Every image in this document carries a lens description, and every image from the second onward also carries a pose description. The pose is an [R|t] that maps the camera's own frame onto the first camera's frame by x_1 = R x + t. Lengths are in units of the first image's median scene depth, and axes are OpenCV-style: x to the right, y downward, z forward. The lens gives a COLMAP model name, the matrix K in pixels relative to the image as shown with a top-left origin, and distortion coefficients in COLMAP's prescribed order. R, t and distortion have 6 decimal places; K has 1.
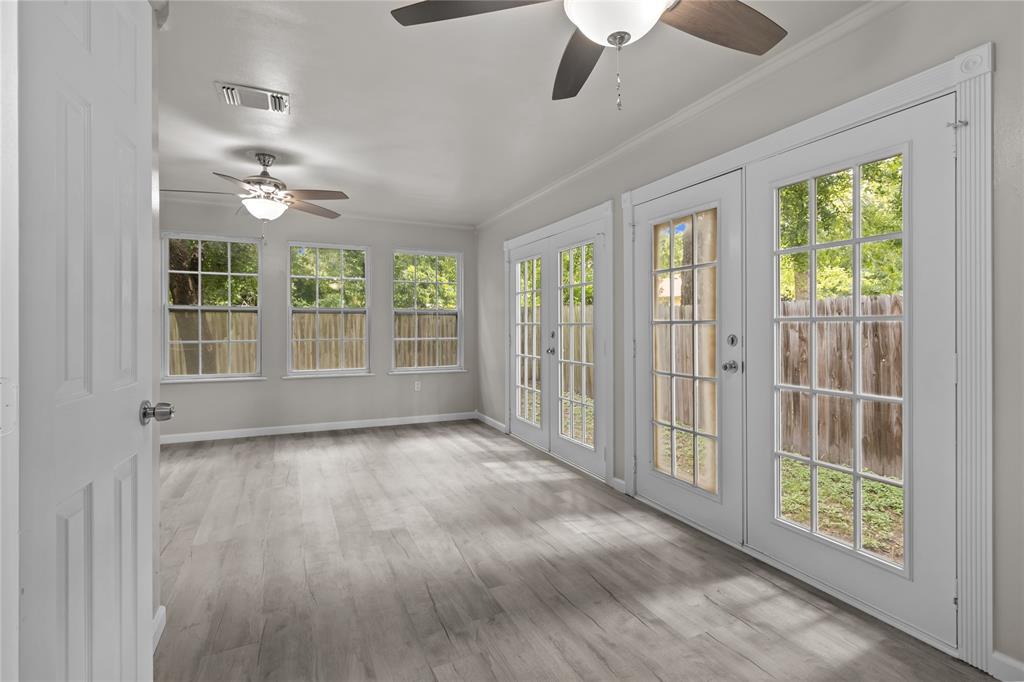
lens RADIAL K [[486.1, 0, 519.9], [0, 486.1, 329.1], [0, 0, 1]] dist [0.001438, -0.000027]
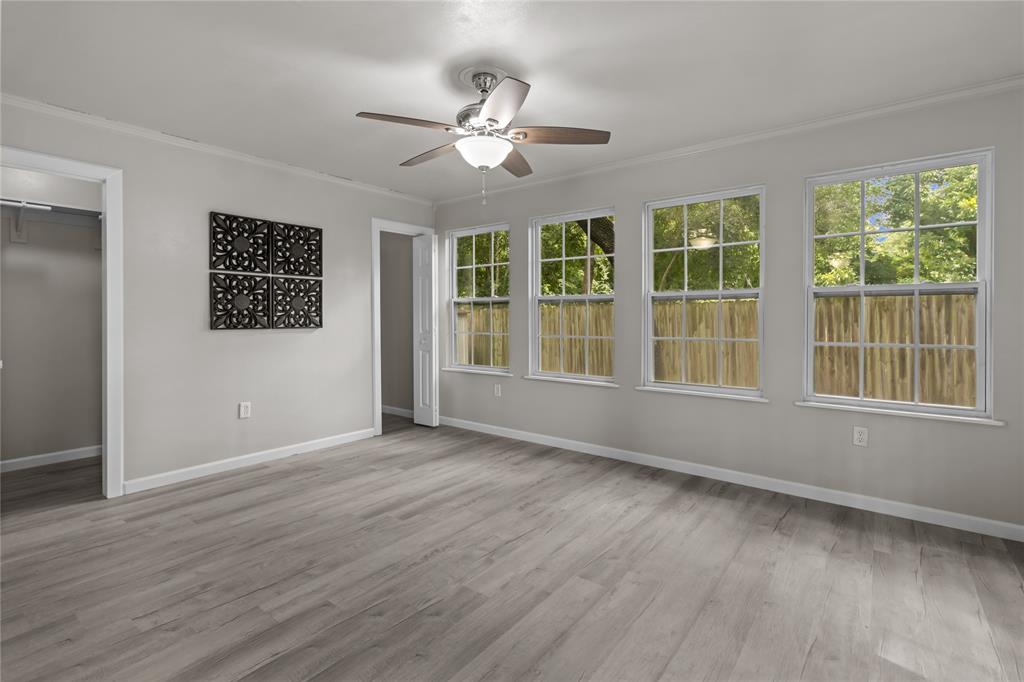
lens RADIAL K [[481.5, 0, 513.4], [0, 481.5, 322.3], [0, 0, 1]] dist [0.002708, 0.000238]
pose [[0.447342, 0.006476, -0.894340, 0.173825], [-0.005742, 0.999974, 0.004369, -0.003605], [0.894345, 0.003181, 0.447367, 1.025060]]
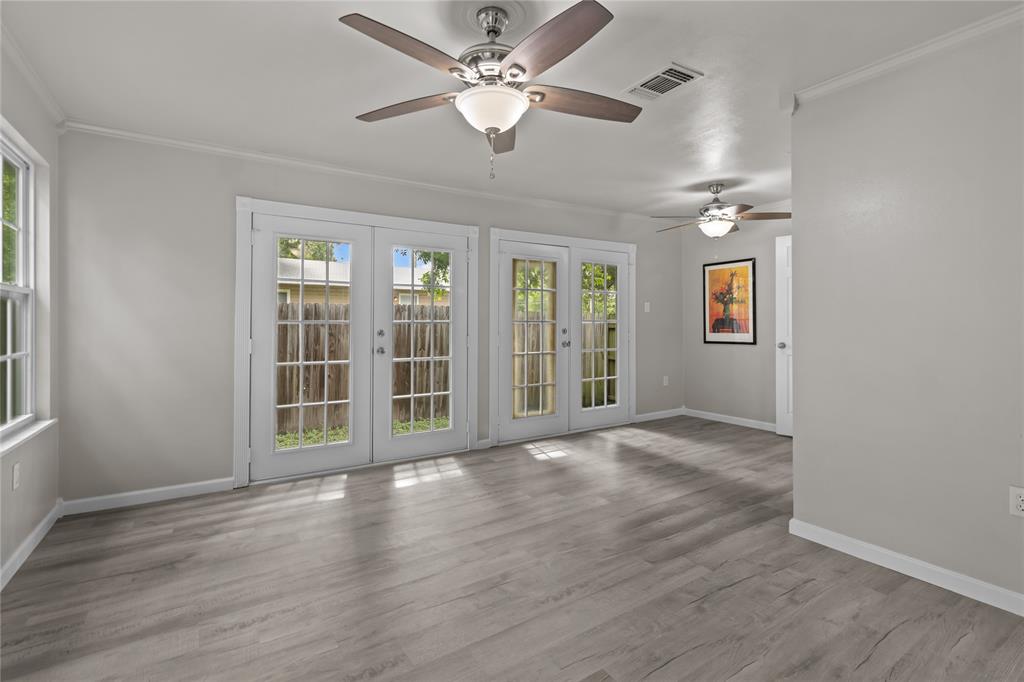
lens RADIAL K [[481.5, 0, 513.4], [0, 481.5, 322.3], [0, 0, 1]] dist [0.002708, 0.000238]
pose [[-0.132987, 0.002657, 0.991114, -1.509508], [0.006146, 0.999979, -0.001856, -0.010572], [-0.991099, 0.005844, -0.133001, 1.484817]]
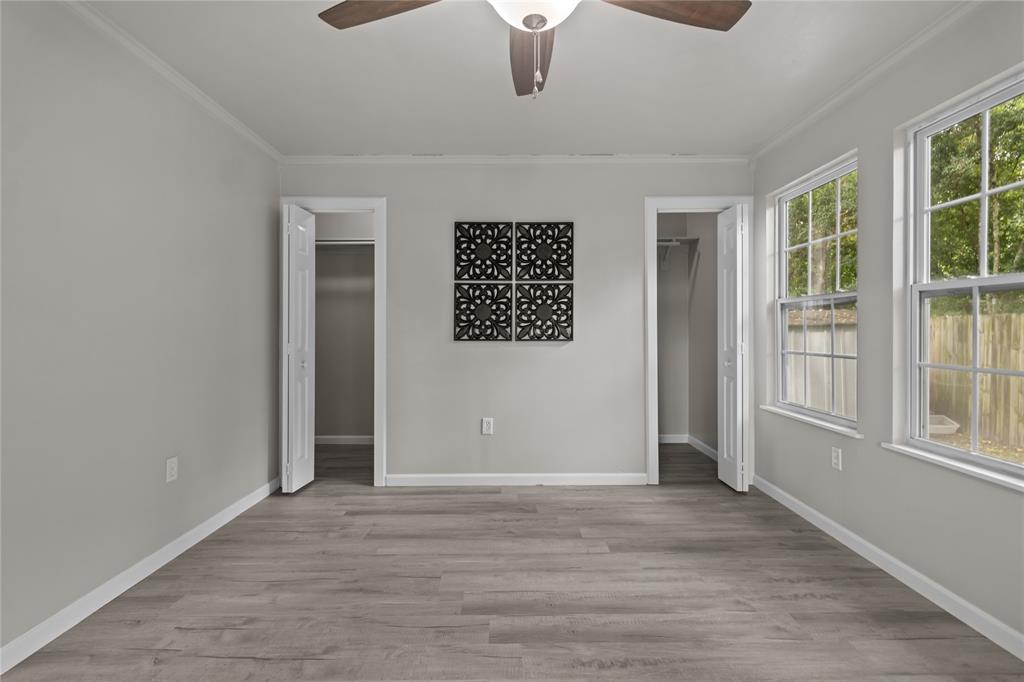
lens RADIAL K [[477.6, 0, 514.9], [0, 477.6, 332.9], [0, 0, 1]] dist [0.001943, 0.000997]
pose [[-0.423056, 0.004875, -0.906090, -0.289958], [-0.006904, 0.999939, 0.008603, -0.006946], [0.906077, 0.009895, -0.422997, 1.606963]]
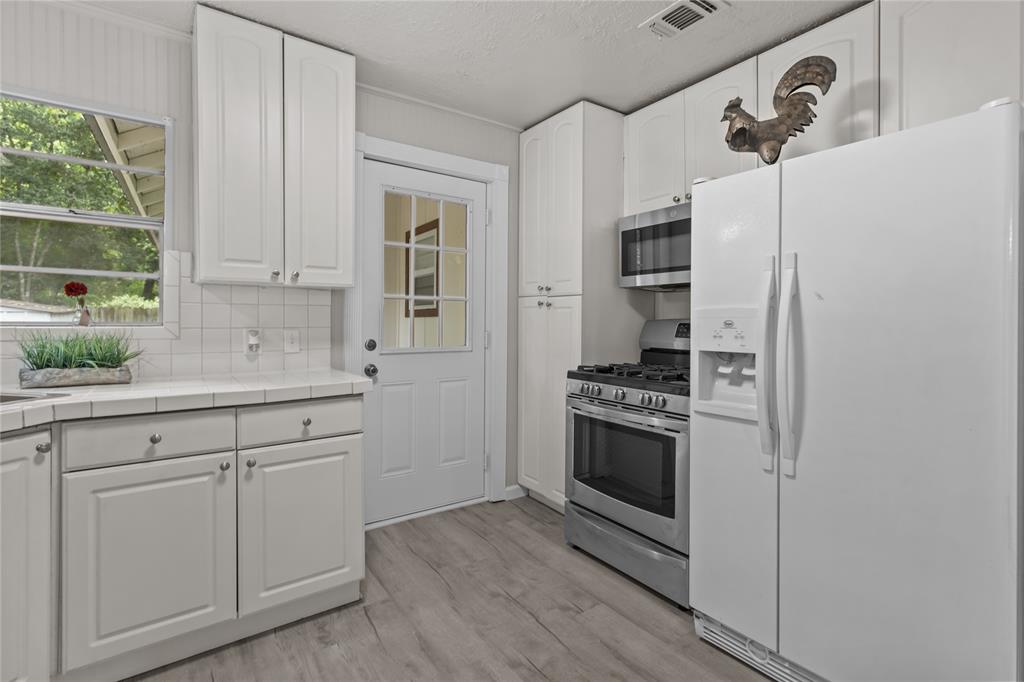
lens RADIAL K [[481.5, 0, 513.4], [0, 481.5, 322.3], [0, 0, 1]] dist [0.002708, 0.000238]
pose [[0.984119, 0.004188, 0.177459, -0.901689], [-0.003490, 0.999985, -0.004241, -0.004011], [-0.177474, 0.003555, 0.984119, 0.294187]]
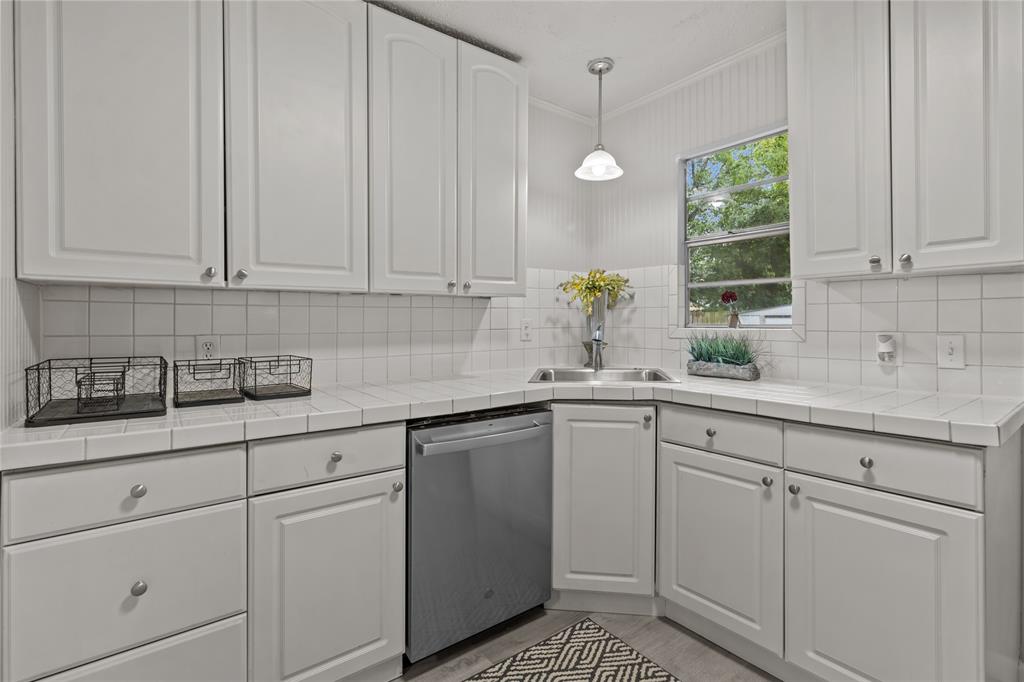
lens RADIAL K [[481.5, 0, 513.4], [0, 481.5, 322.3], [0, 0, 1]] dist [0.002708, 0.000238]
pose [[0.220439, 0.001811, -0.975399, -0.652656], [-0.003587, 0.999993, 0.001046, -0.008610], [0.975394, 0.003268, 0.220444, 0.565824]]
